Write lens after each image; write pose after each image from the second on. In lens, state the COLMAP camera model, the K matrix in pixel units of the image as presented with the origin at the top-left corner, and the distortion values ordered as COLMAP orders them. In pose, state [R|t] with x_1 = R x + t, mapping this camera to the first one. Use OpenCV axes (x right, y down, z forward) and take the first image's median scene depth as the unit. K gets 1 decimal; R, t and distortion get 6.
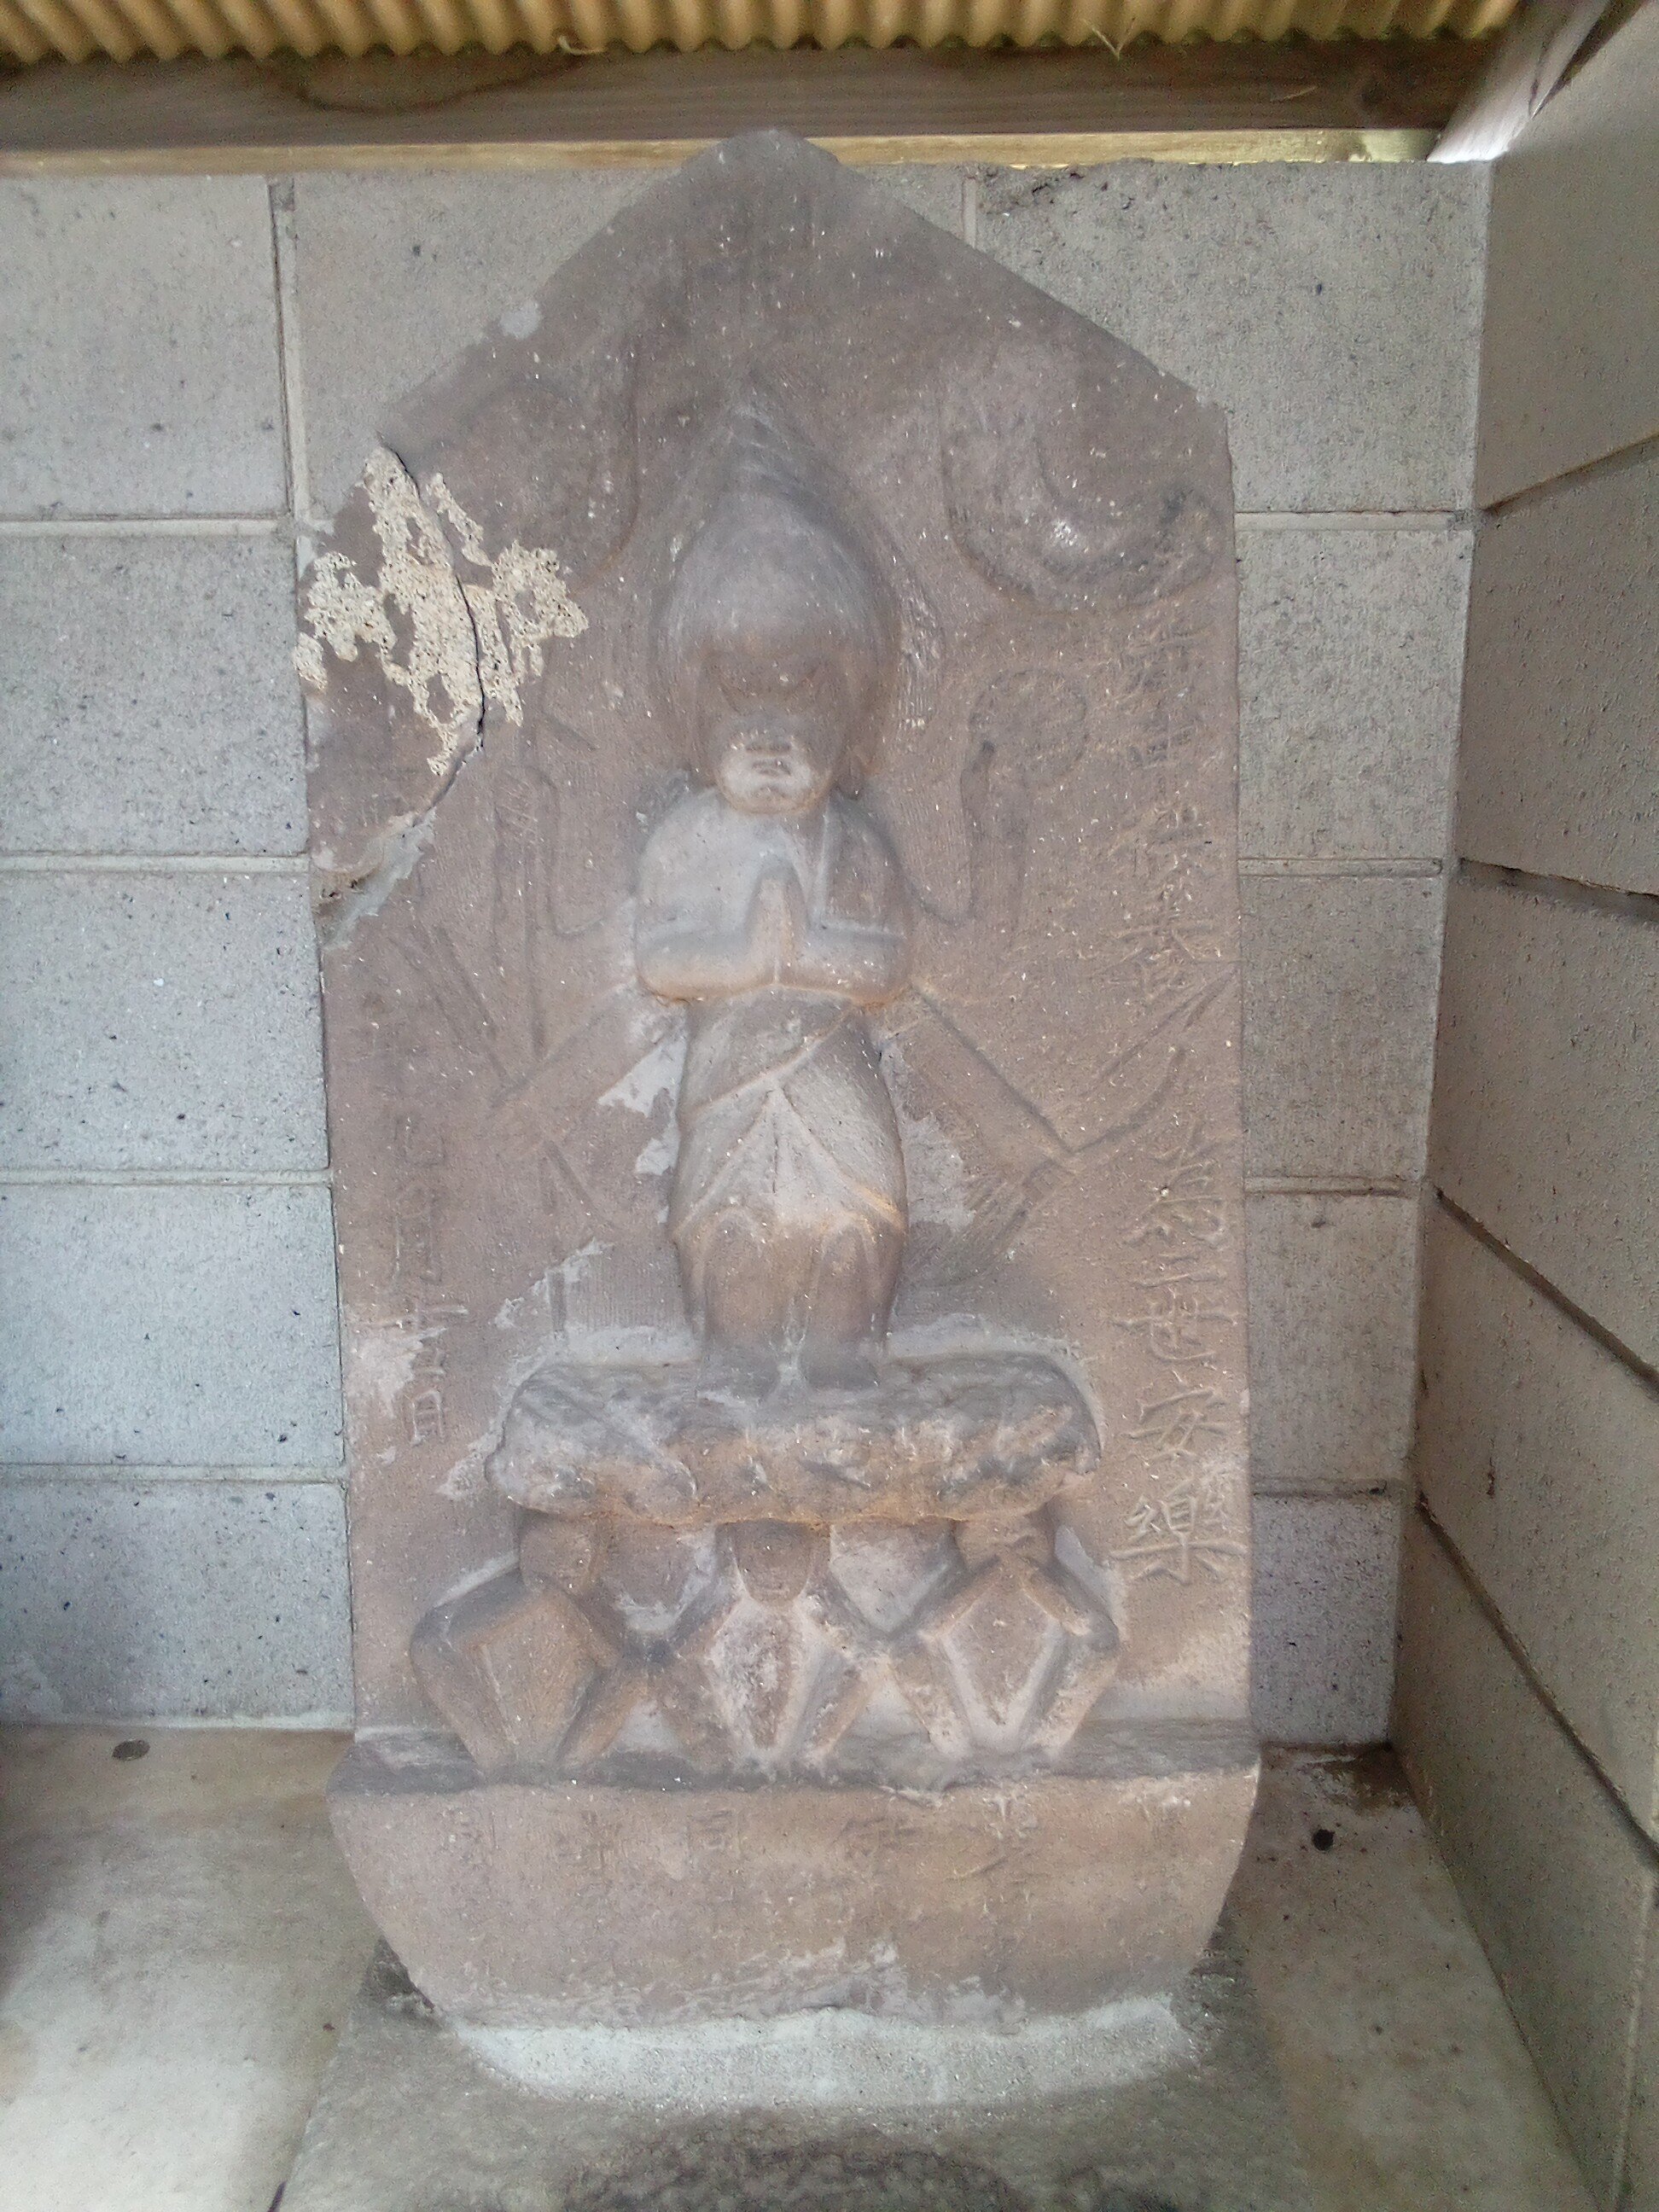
lens RADIAL K [[1800.9, 0, 833.8], [0, 1800.9, 1107.9], [0, 0, 1]] dist [0.093951, -0.186278]
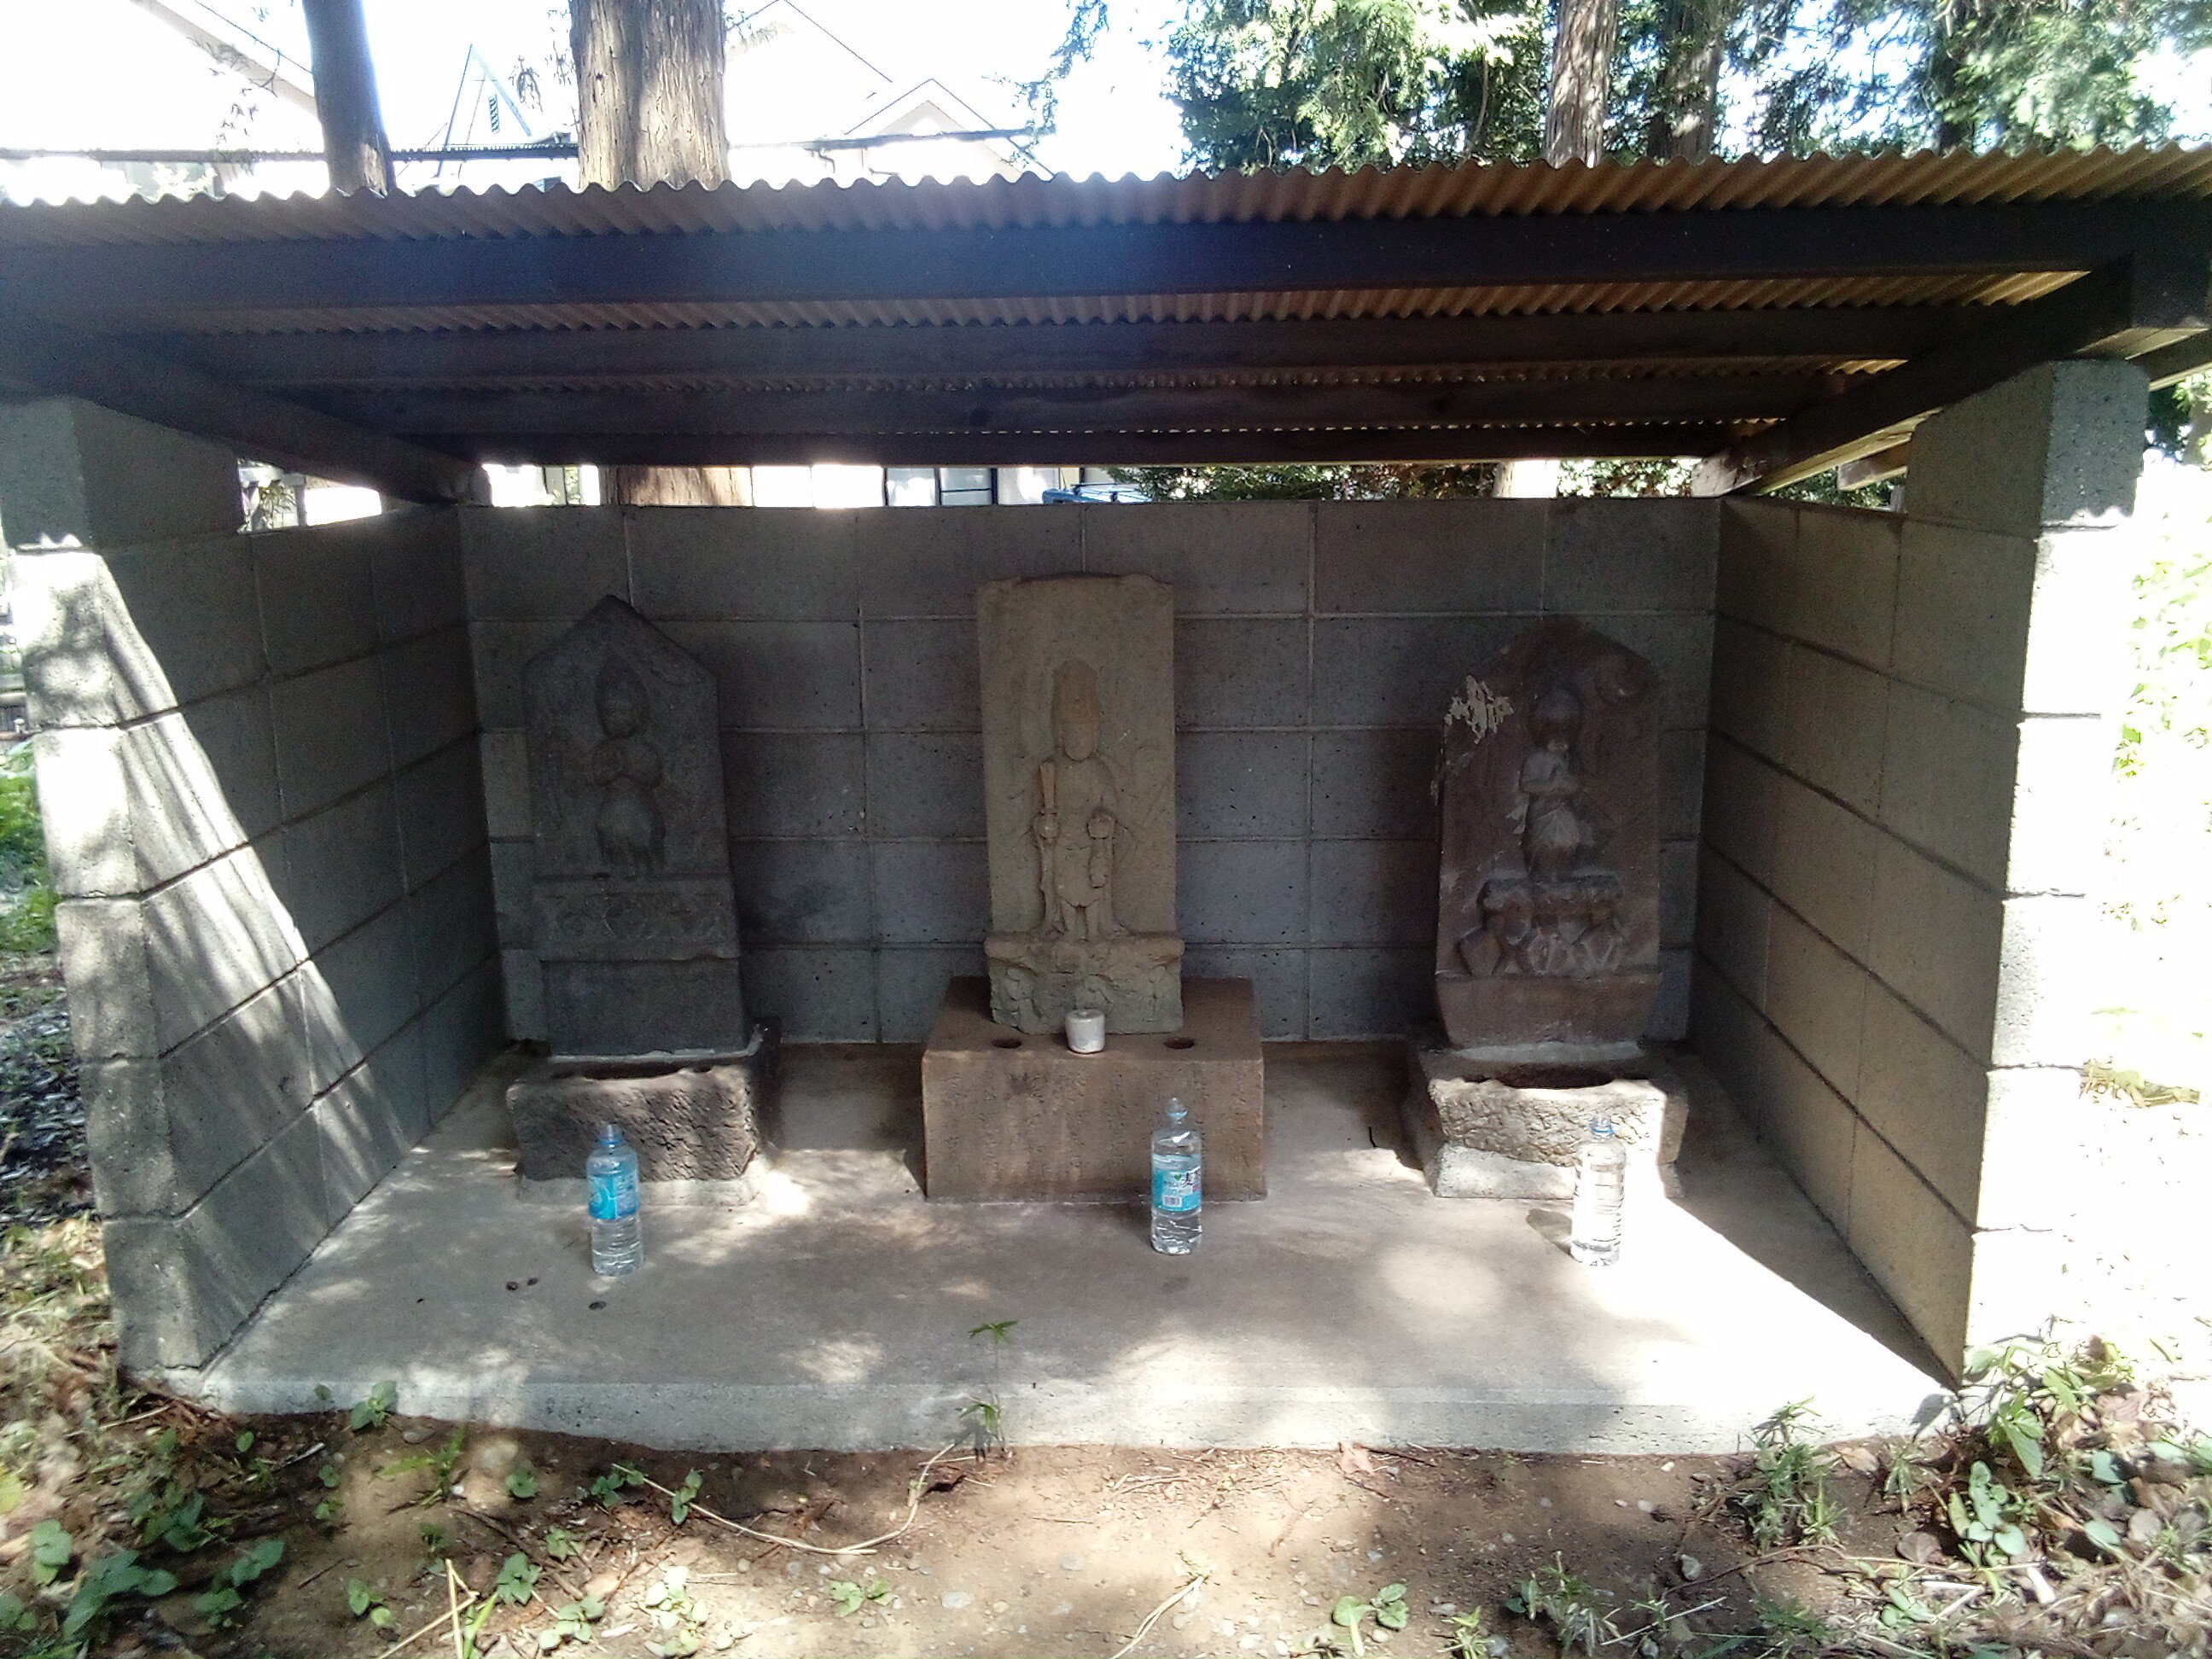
lens RADIAL K [[1800.9, 0, 1104.9], [0, 1800.9, 820.2], [0, 0, 1]] dist [0.093951, -0.186278]
pose [[0.999936, -0.010882, 0.002951, -0.642050], [0.010812, 0.999685, 0.022637, -0.060408], [-0.003196, -0.022604, 0.999739, -1.922109]]
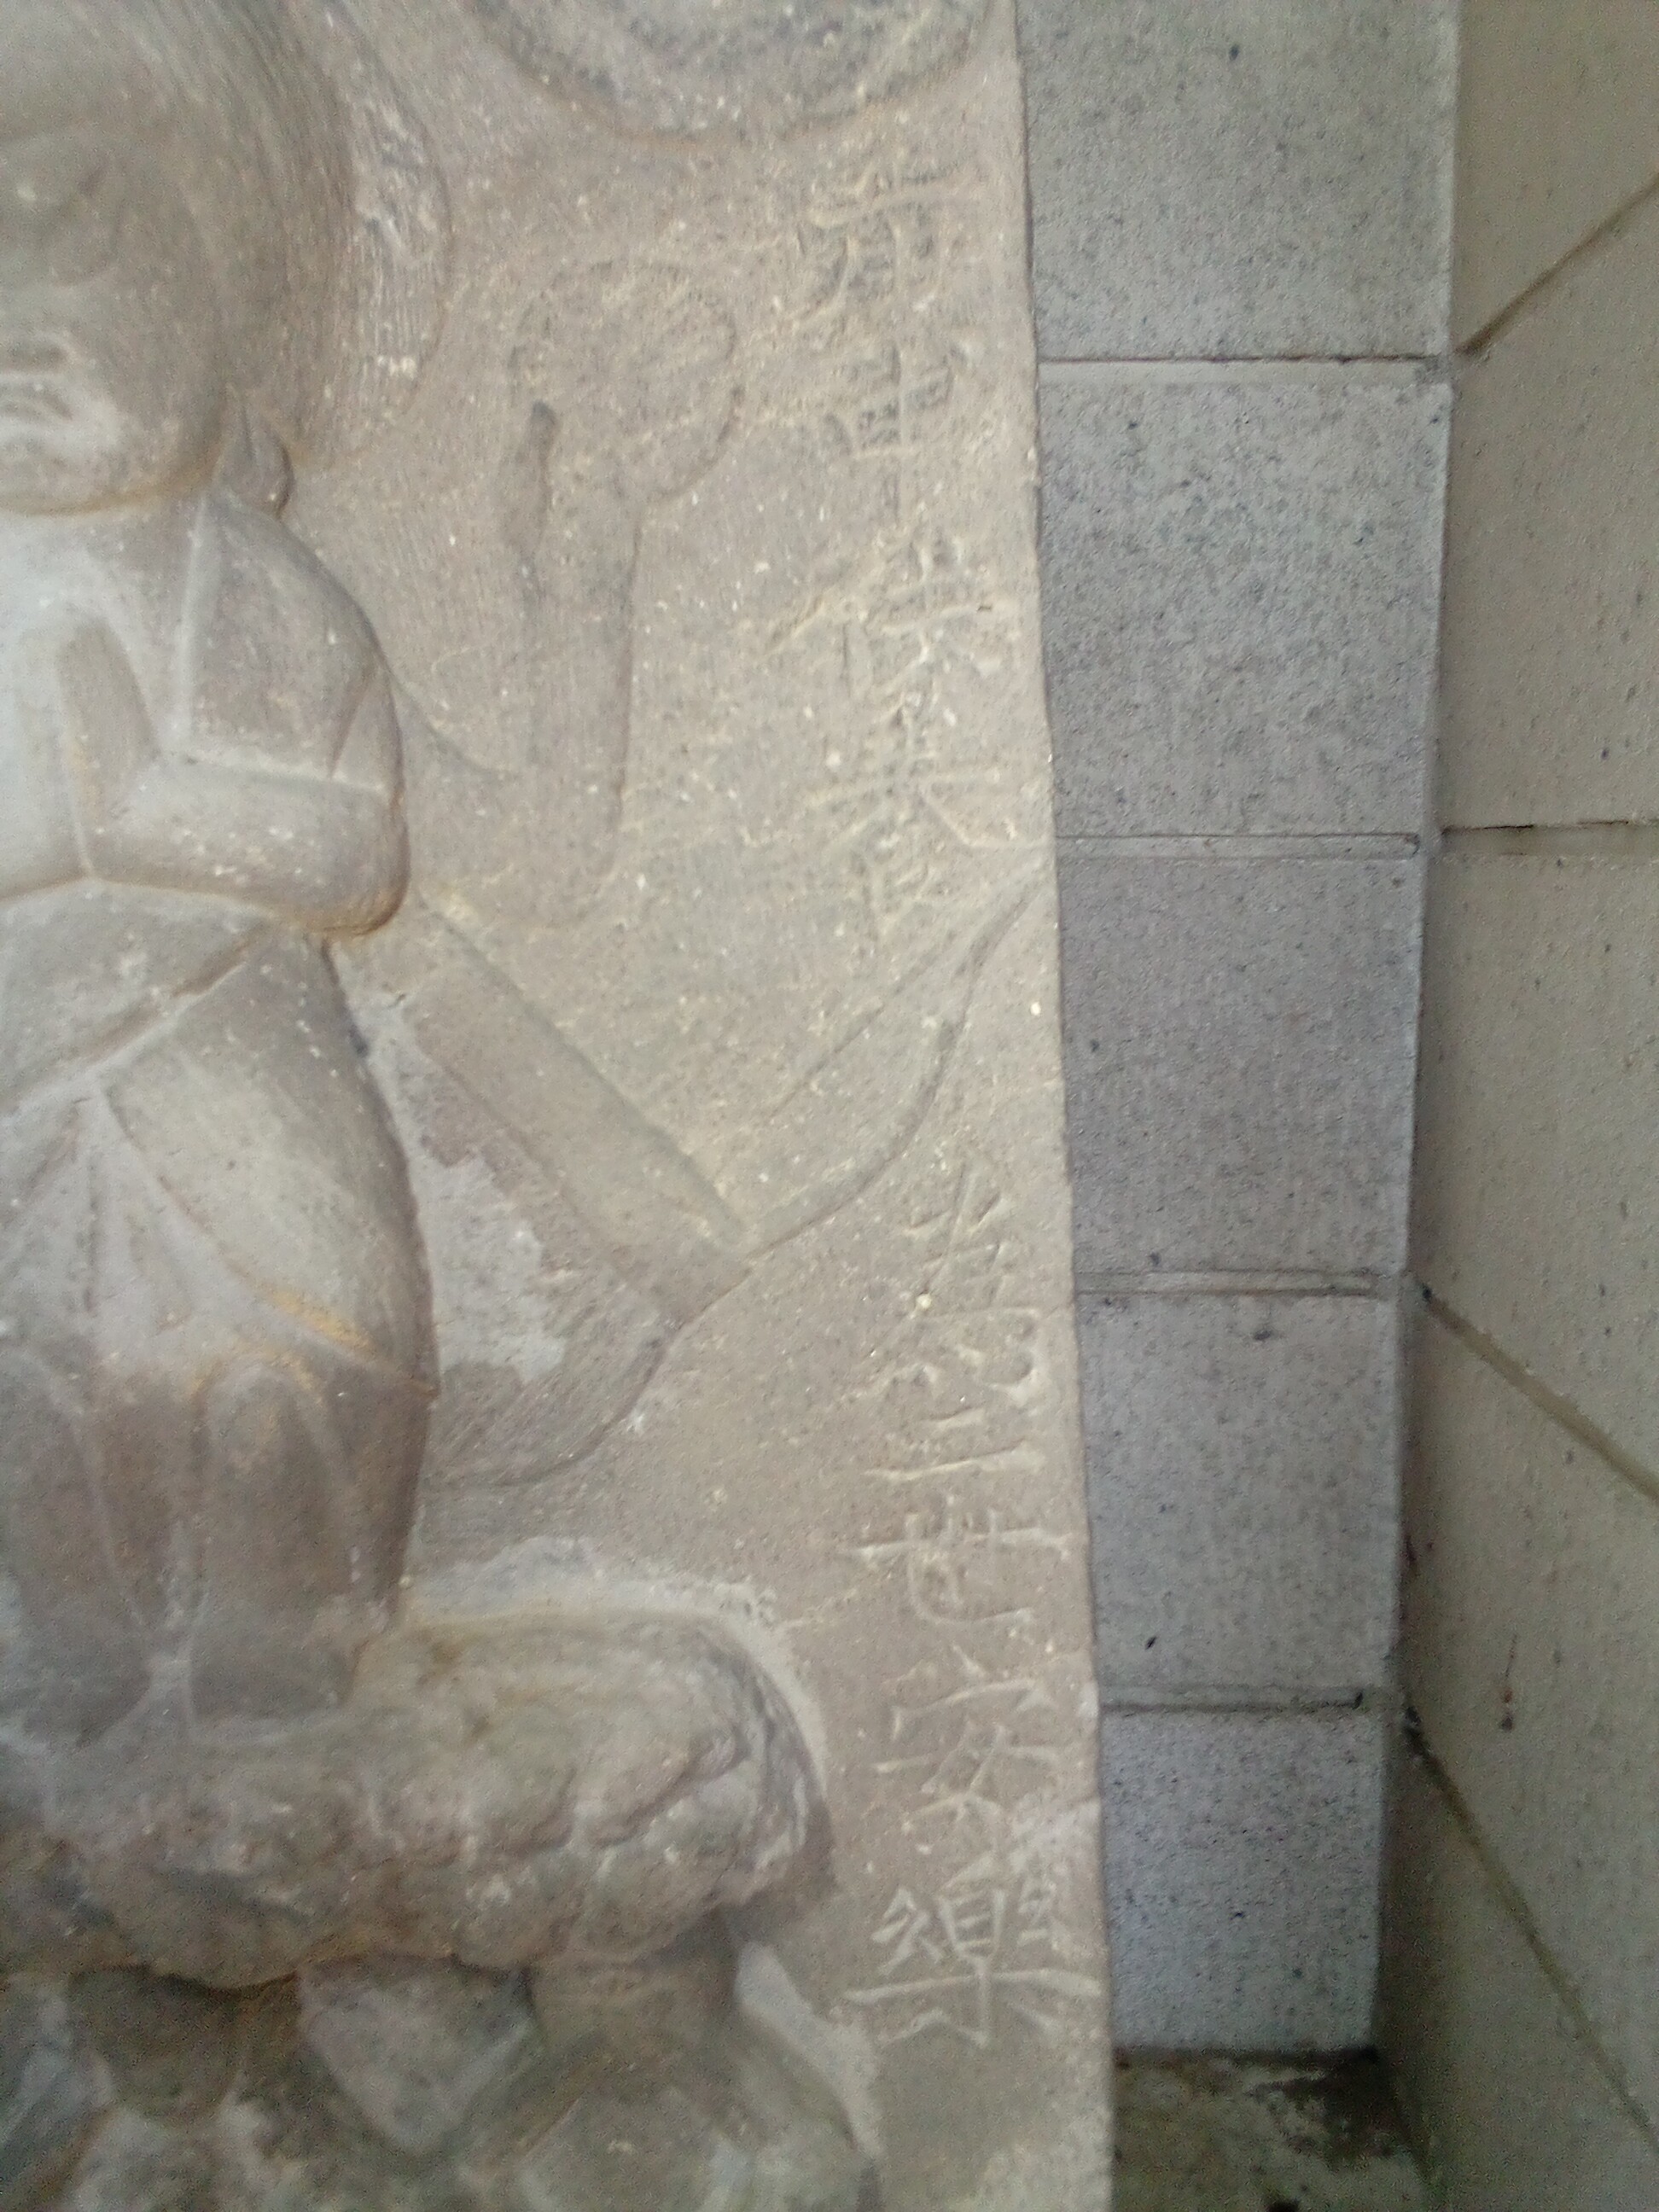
lens RADIAL K [[1815.5, 0, 838.5], [0, 1815.5, 1102.5], [0, 0, 1]] dist [0.073162, -0.123006]
pose [[0.999773, -0.004801, 0.020762, 0.086437], [0.005956, 0.998417, -0.055931, 0.010911], [-0.020461, 0.056042, 0.998219, 0.278914]]
